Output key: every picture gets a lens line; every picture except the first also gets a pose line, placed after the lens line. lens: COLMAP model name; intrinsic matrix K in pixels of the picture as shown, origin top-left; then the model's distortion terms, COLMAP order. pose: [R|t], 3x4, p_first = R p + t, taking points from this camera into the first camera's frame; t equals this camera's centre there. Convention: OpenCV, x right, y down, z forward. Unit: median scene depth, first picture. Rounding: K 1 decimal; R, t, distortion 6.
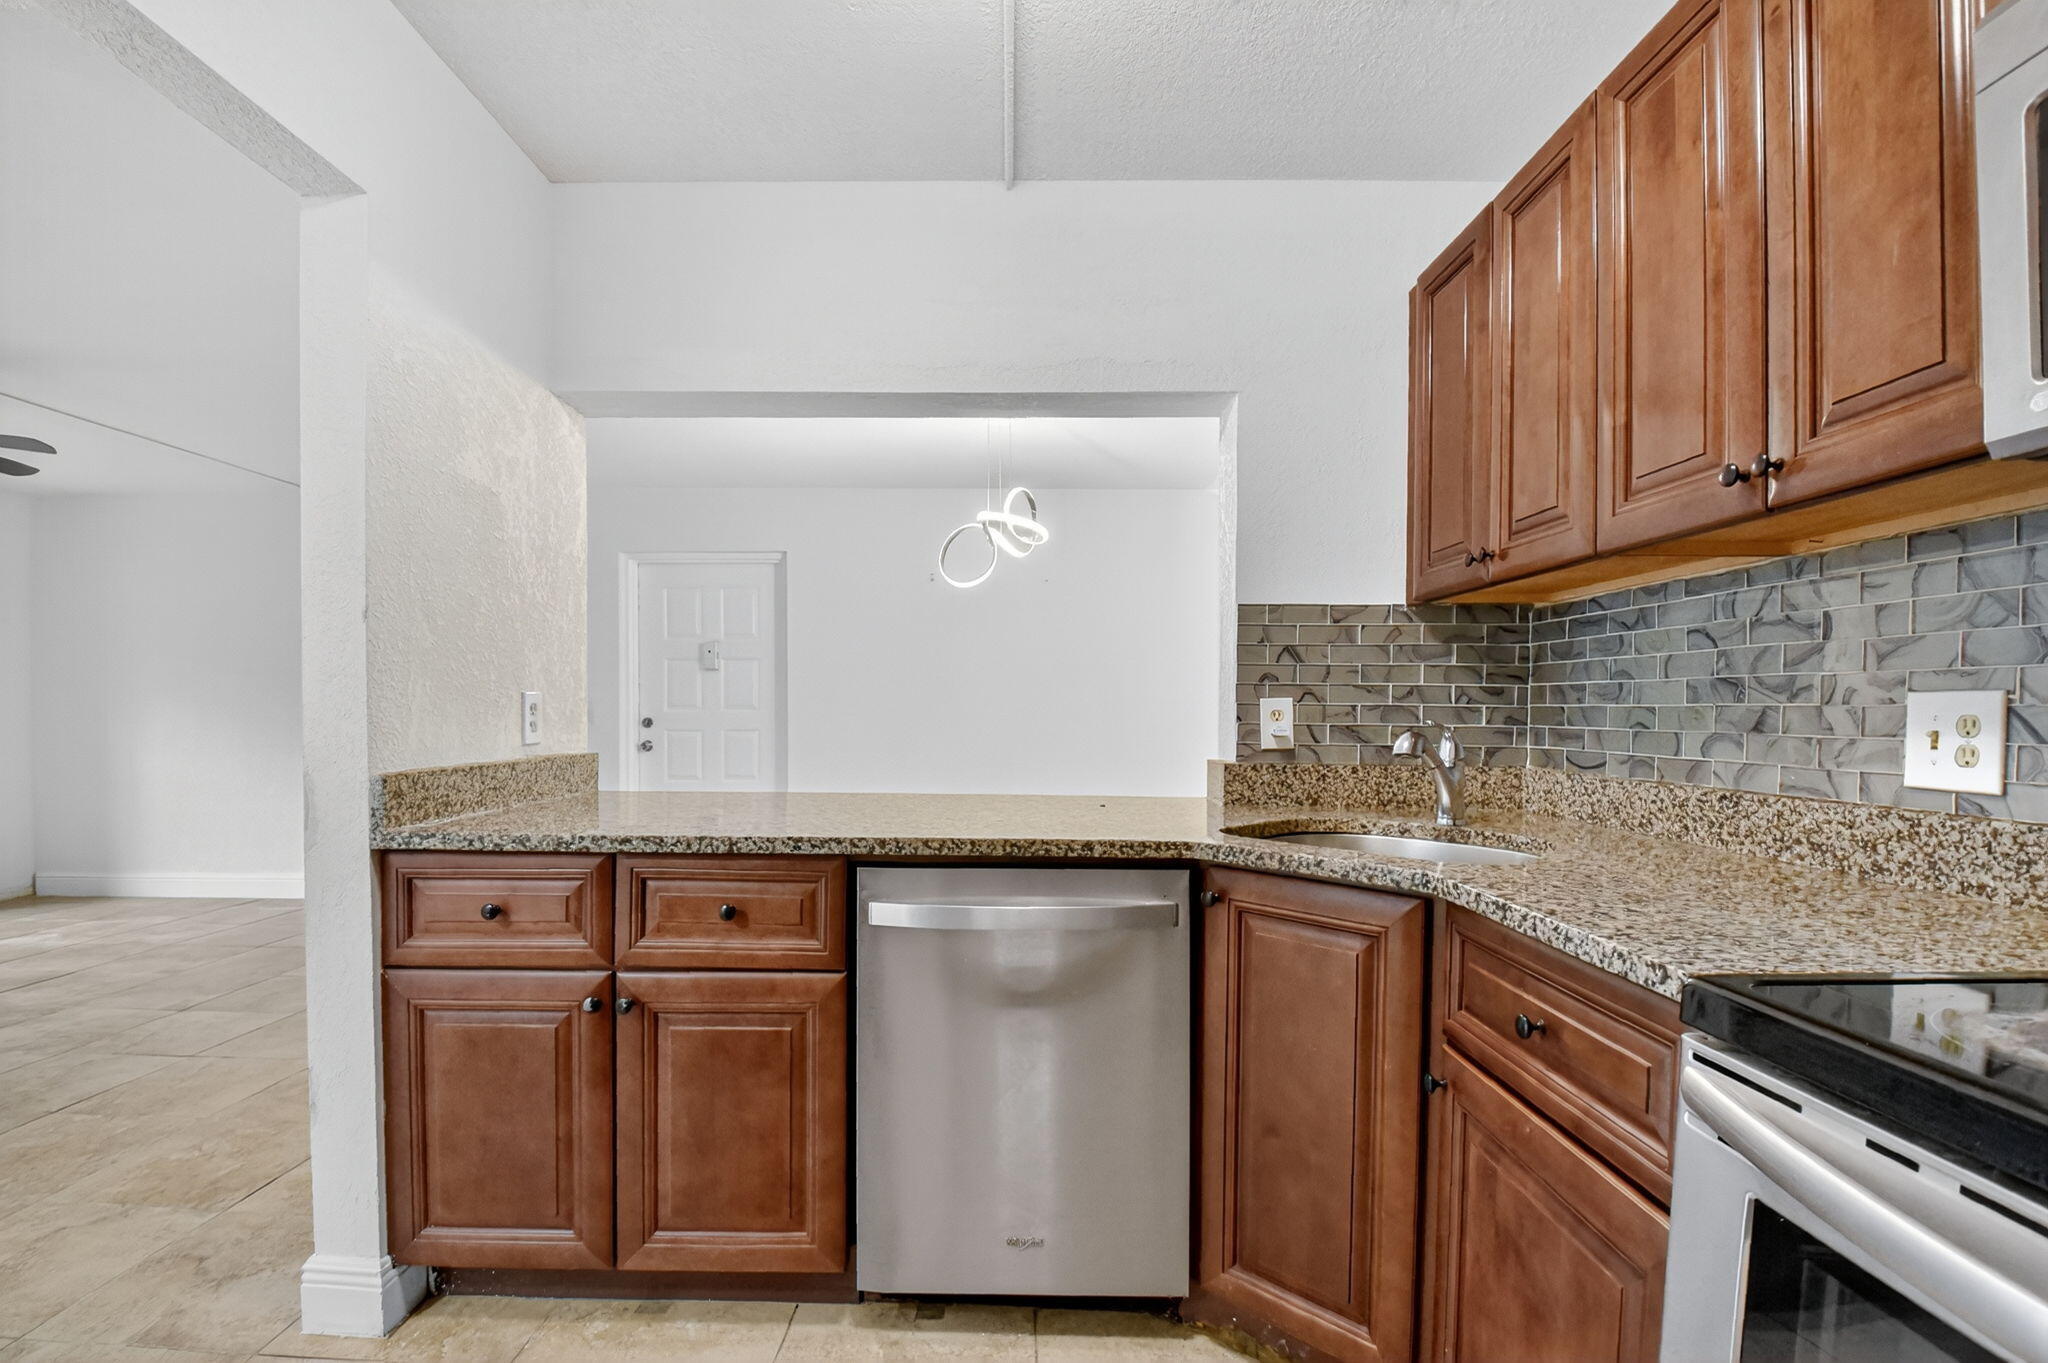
lens RADIAL K [[923.9, 0, 1023.1], [0, 923.9, 722.6], [0, 0, 1]] dist [0.017391, -0.024742]
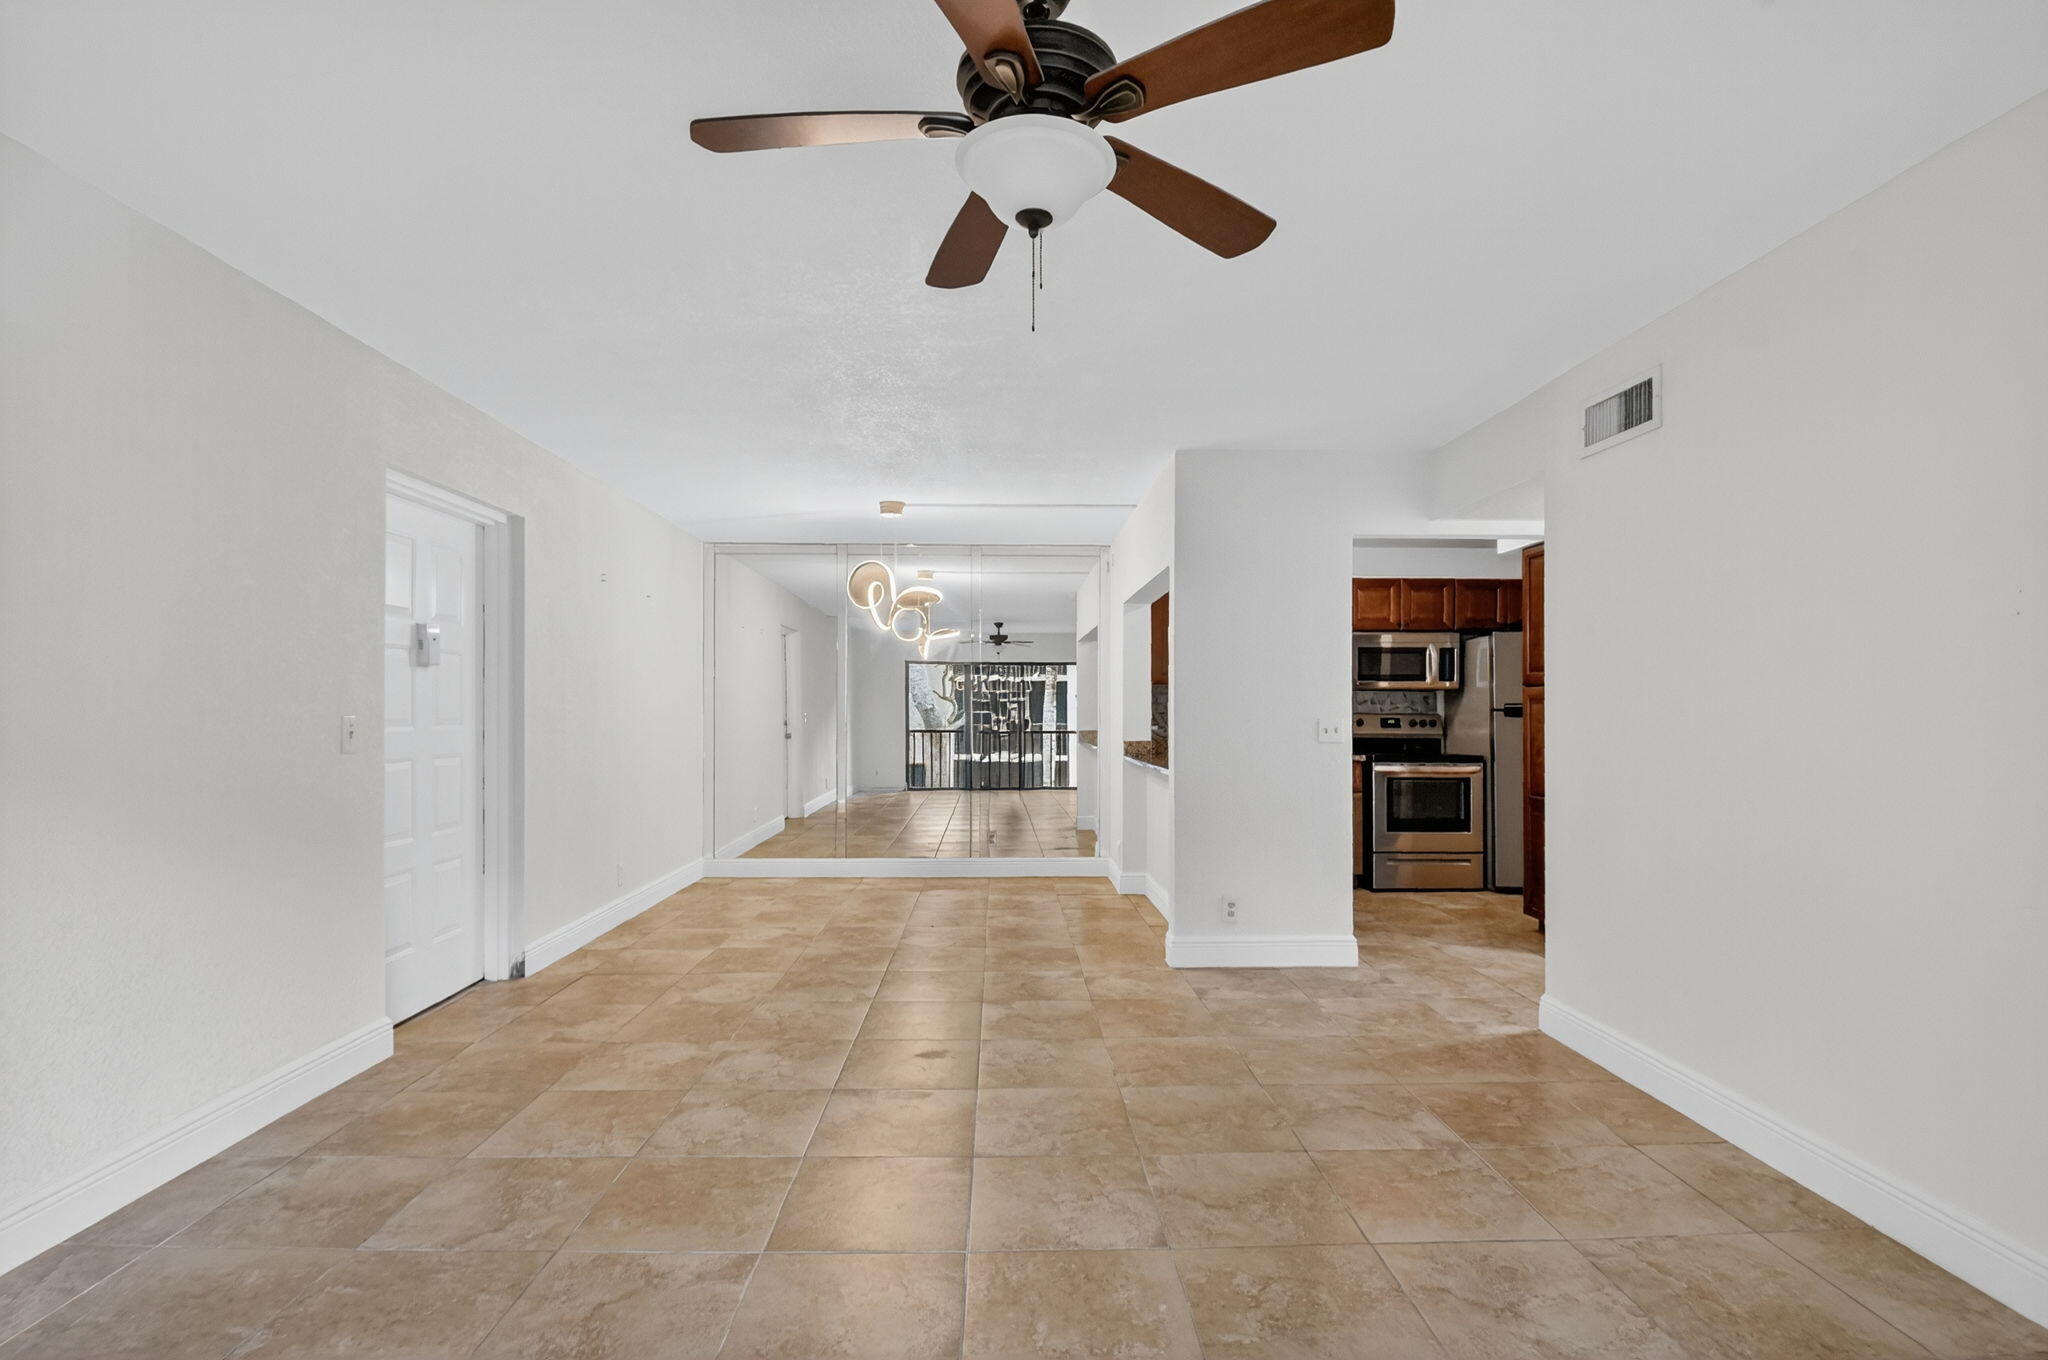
lens RADIAL K [[923.9, 0, 1023.1], [0, 923.9, 721.1], [0, 0, 1]] dist [0.017391, -0.024742]
pose [[-0.025386, -0.016941, 0.999534, -3.486825], [0.010308, 0.999799, 0.017207, -0.090401], [-0.999625, 0.010740, -0.025206, 2.042974]]
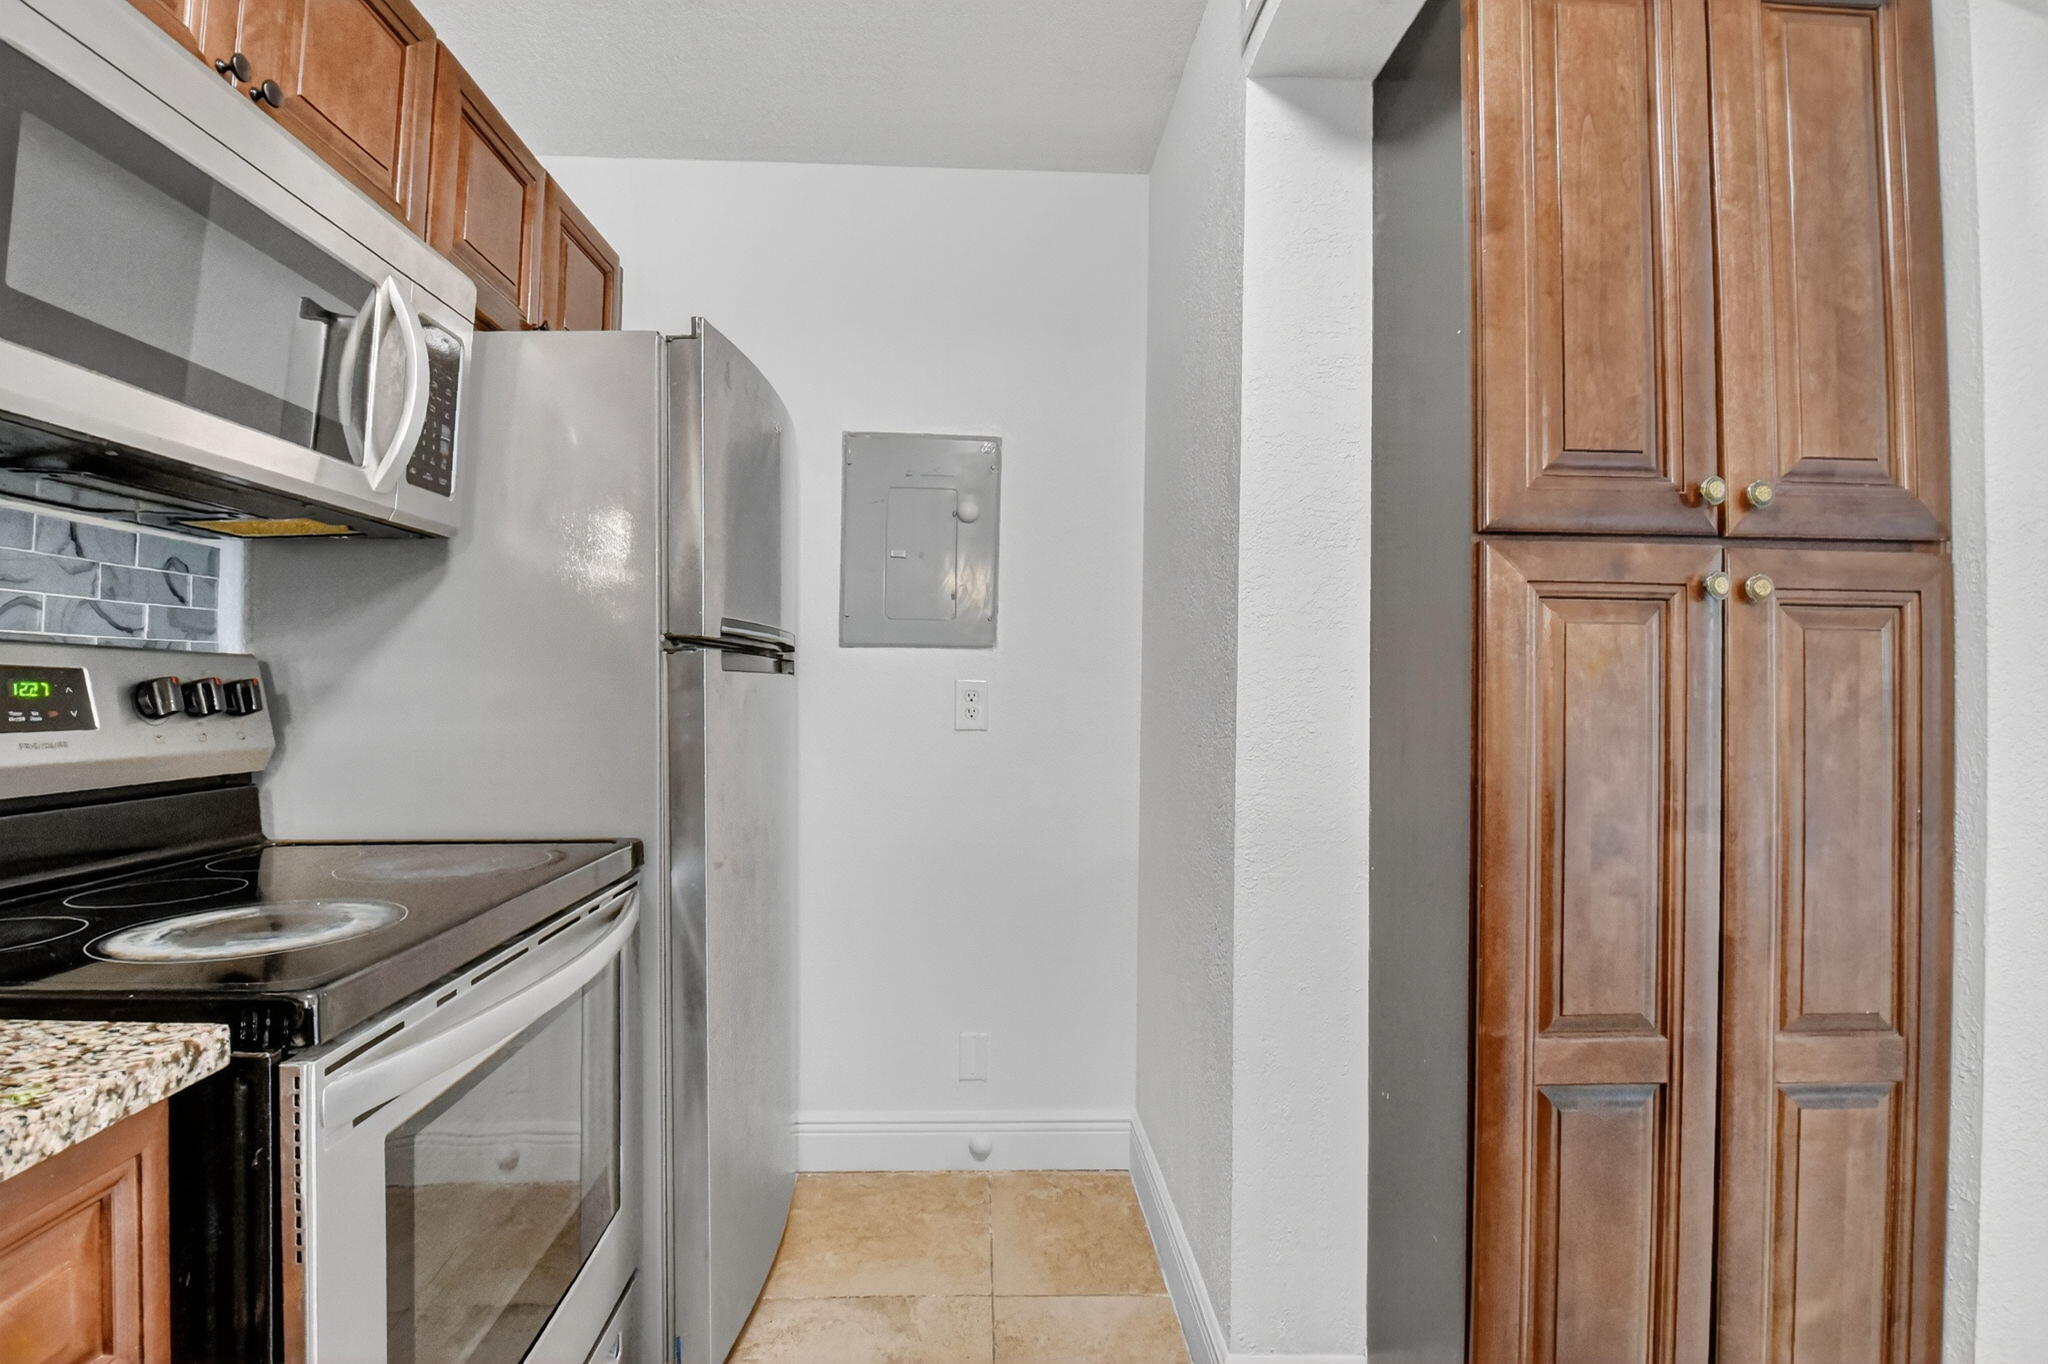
lens RADIAL K [[911.2, 0, 988.1], [0, 911.2, 673.0], [0, 0, 1]] dist [0.009990, -0.023272]
pose [[-0.999468, -0.021229, -0.024749, 0.049057], [-0.021123, 0.999767, -0.004550, -0.019593], [0.024840, -0.004025, -0.999683, 0.902824]]
